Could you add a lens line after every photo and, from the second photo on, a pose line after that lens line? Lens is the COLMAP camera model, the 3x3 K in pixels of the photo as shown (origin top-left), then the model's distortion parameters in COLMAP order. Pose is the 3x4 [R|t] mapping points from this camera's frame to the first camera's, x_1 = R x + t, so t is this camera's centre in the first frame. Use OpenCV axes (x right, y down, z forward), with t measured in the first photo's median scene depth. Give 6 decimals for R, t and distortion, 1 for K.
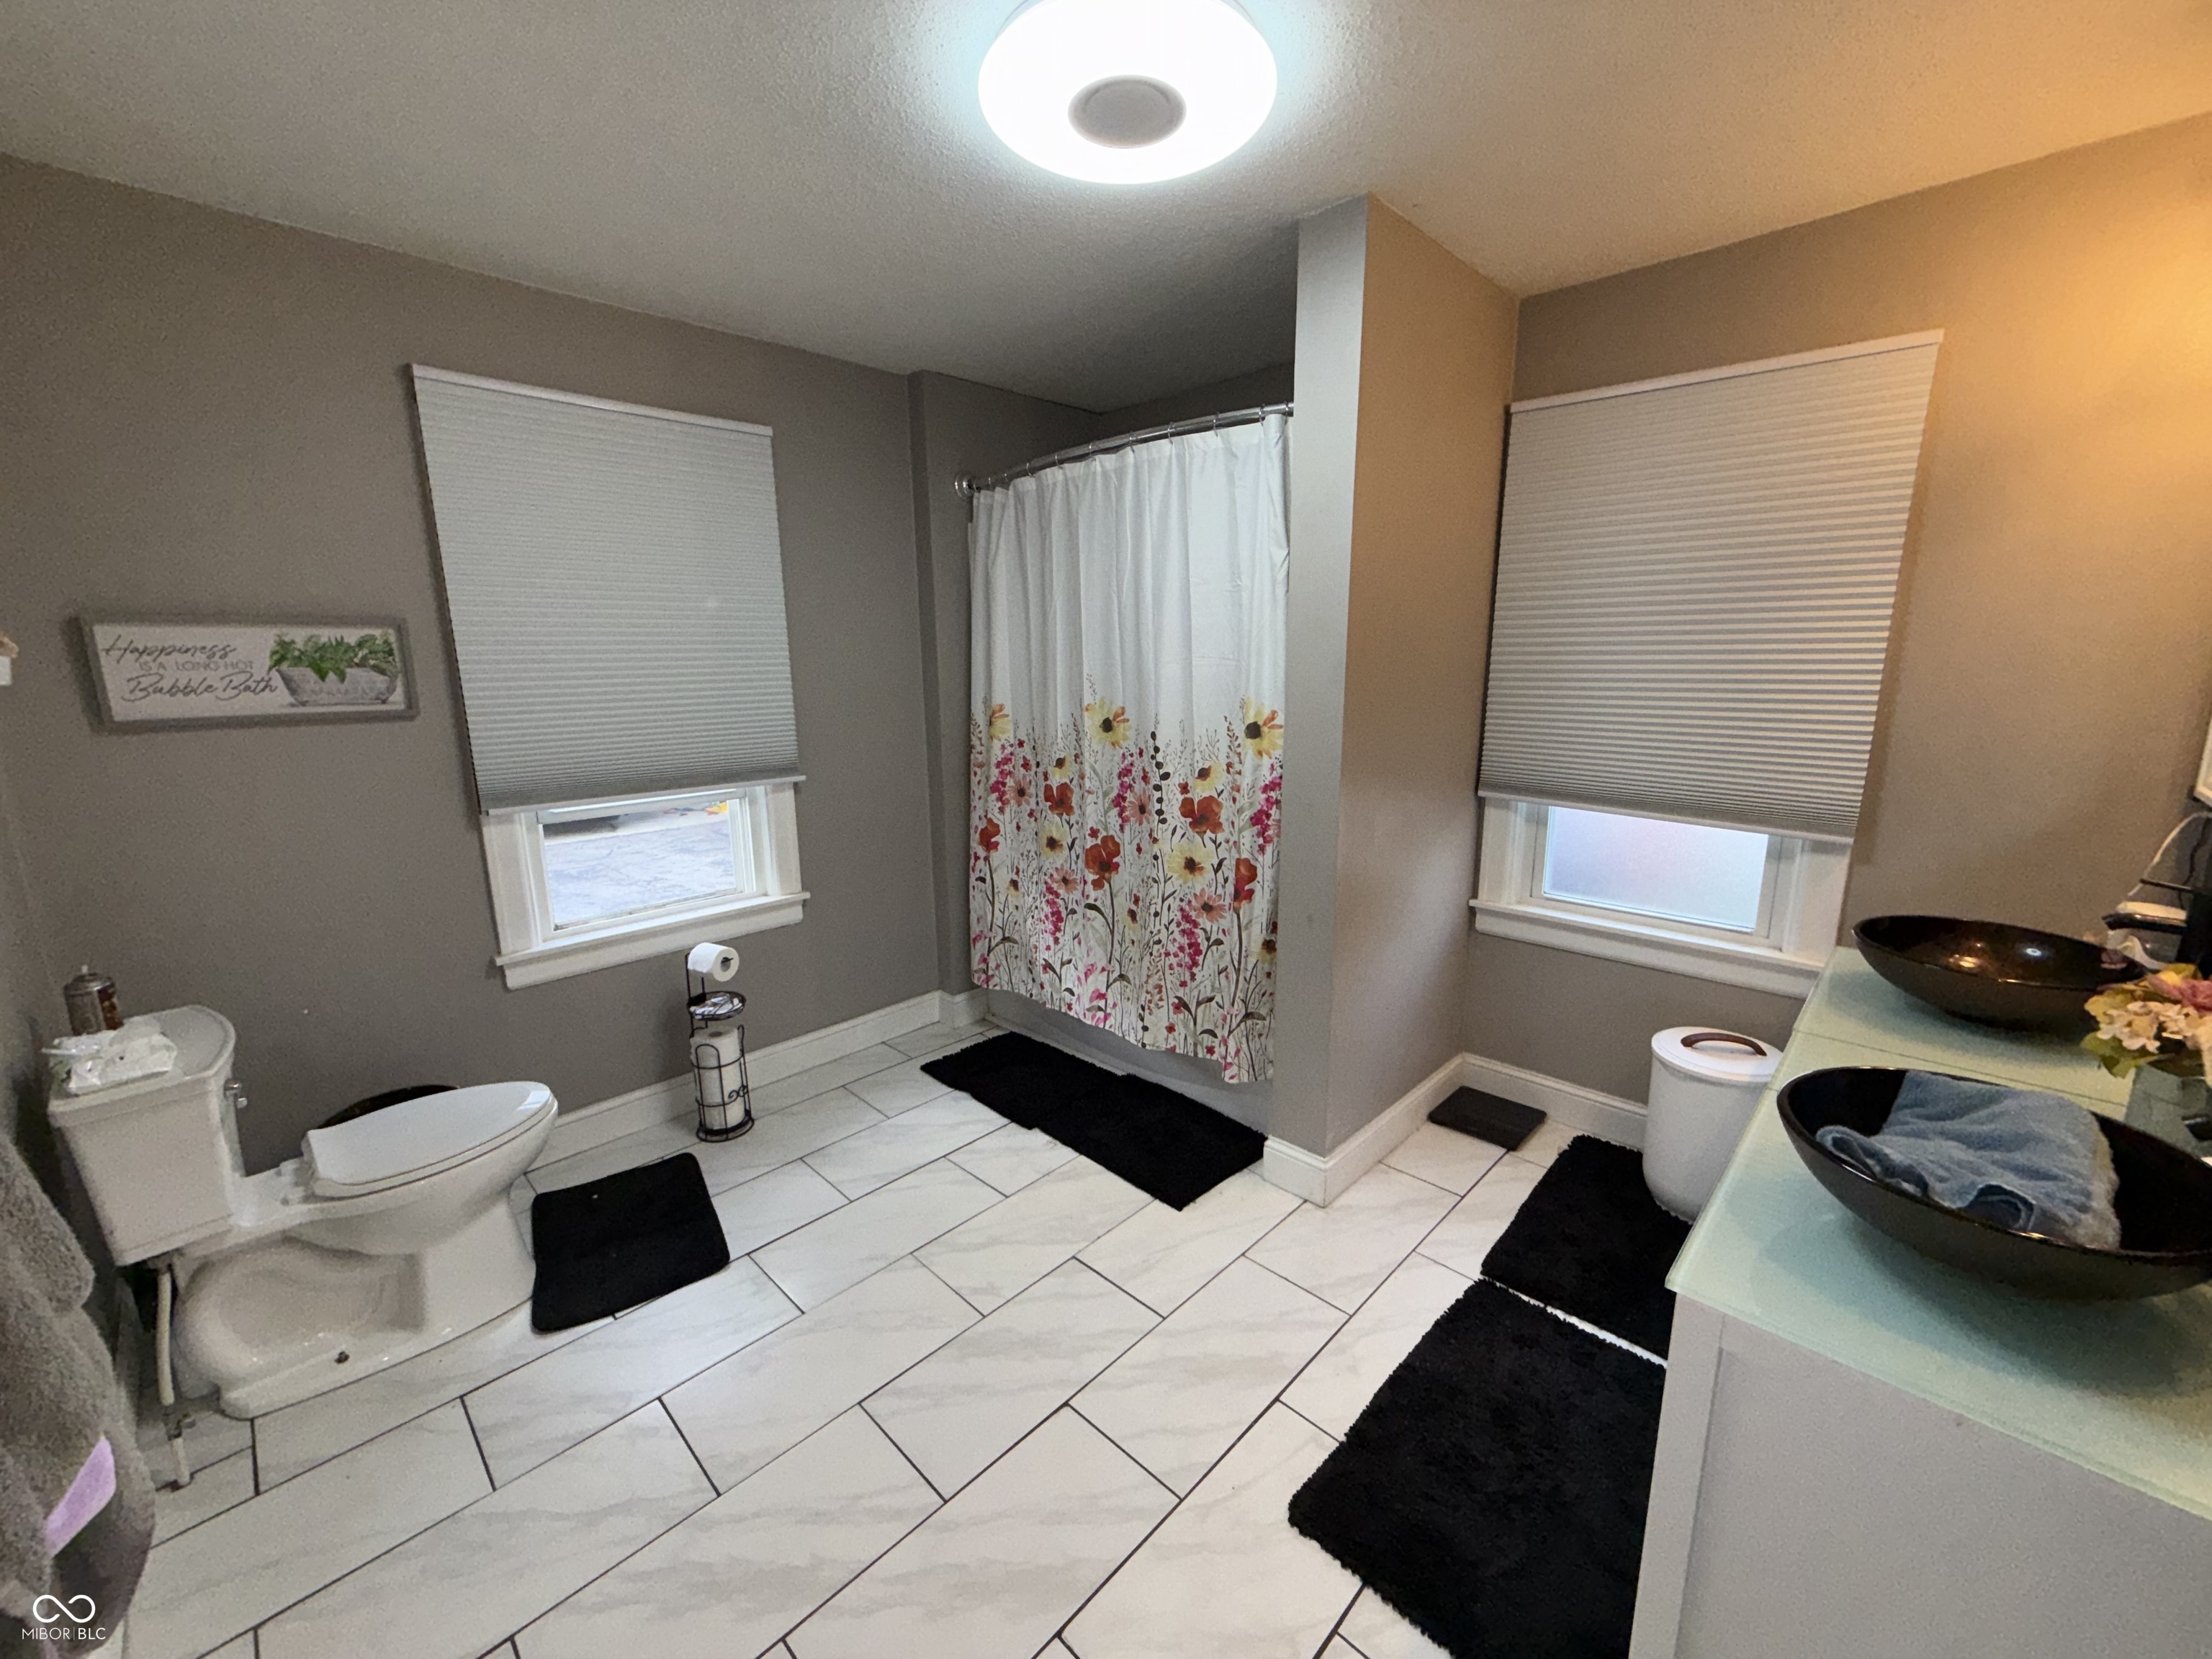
lens RADIAL K [[878.9, 0, 1106.0], [0, 878.9, 829.5], [0, 0, 1]] dist [-0.001544, -0.000145]
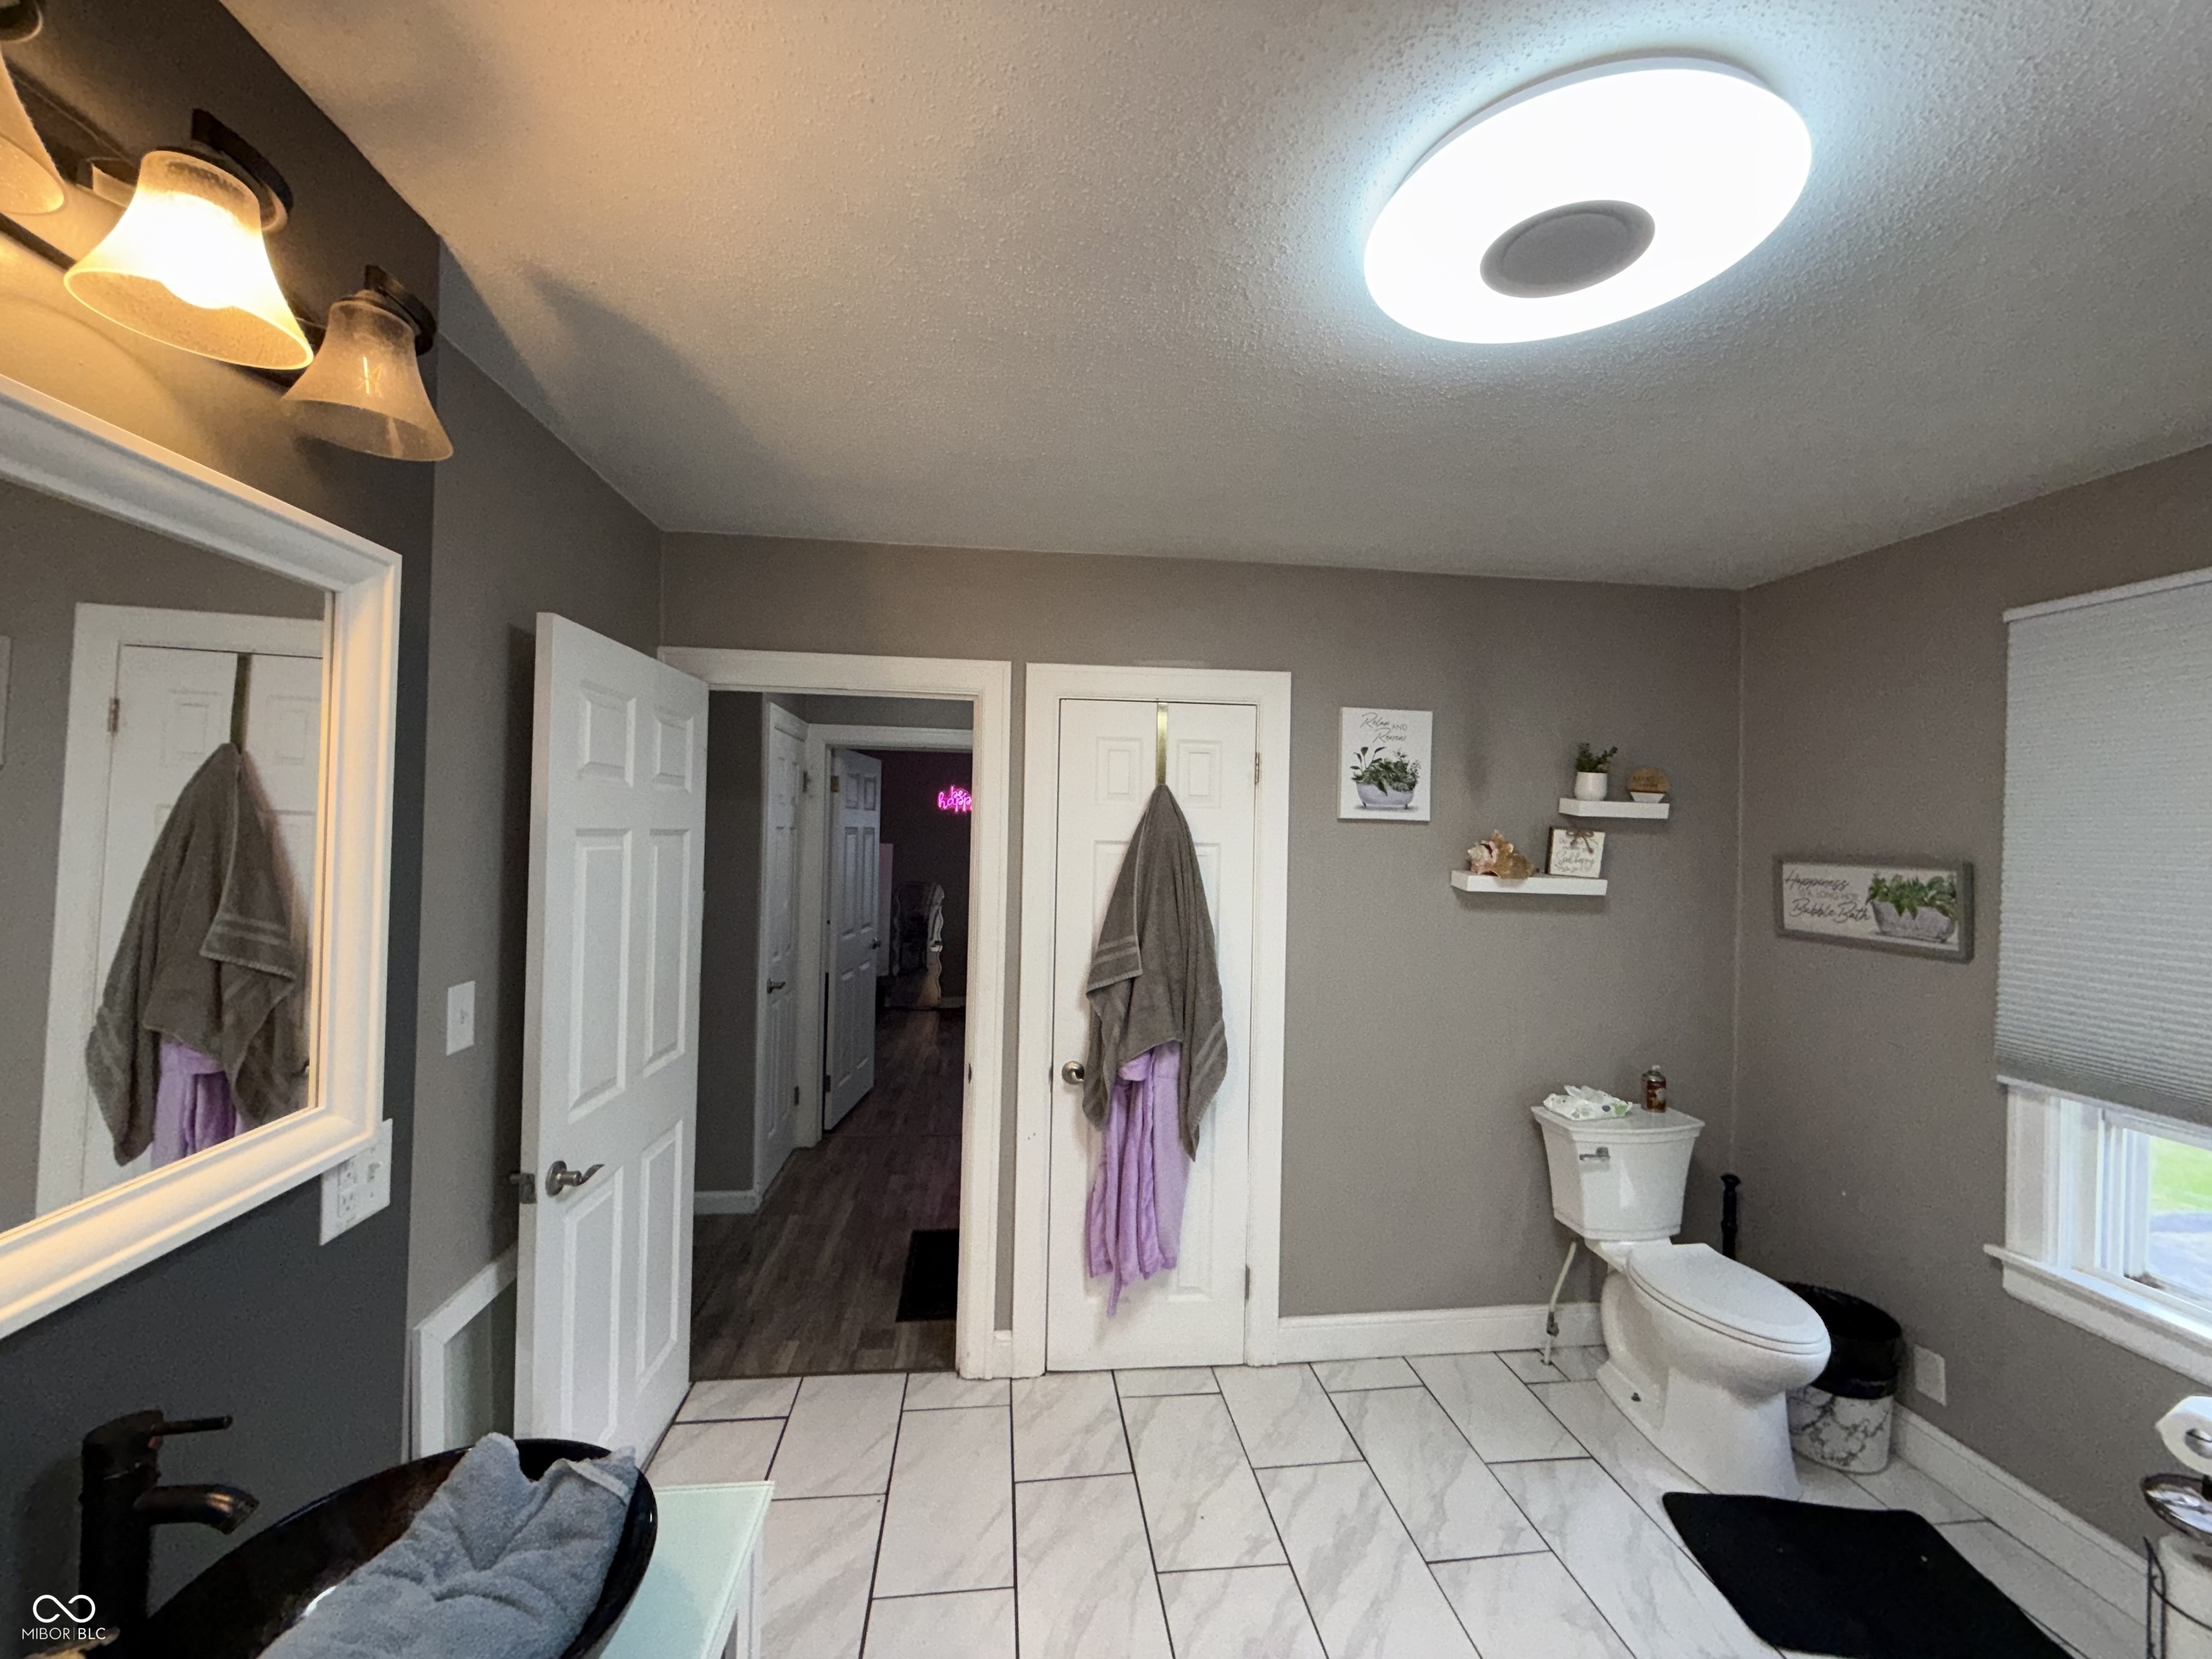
lens RADIAL K [[878.9, 0, 1106.0], [0, 878.9, 829.5], [0, 0, 1]] dist [-0.001544, -0.000145]
pose [[-0.630517, -0.008724, -0.776127, 0.608908], [-0.173463, 0.976230, 0.129946, -0.247323], [0.756544, 0.216562, -0.617043, 0.907668]]
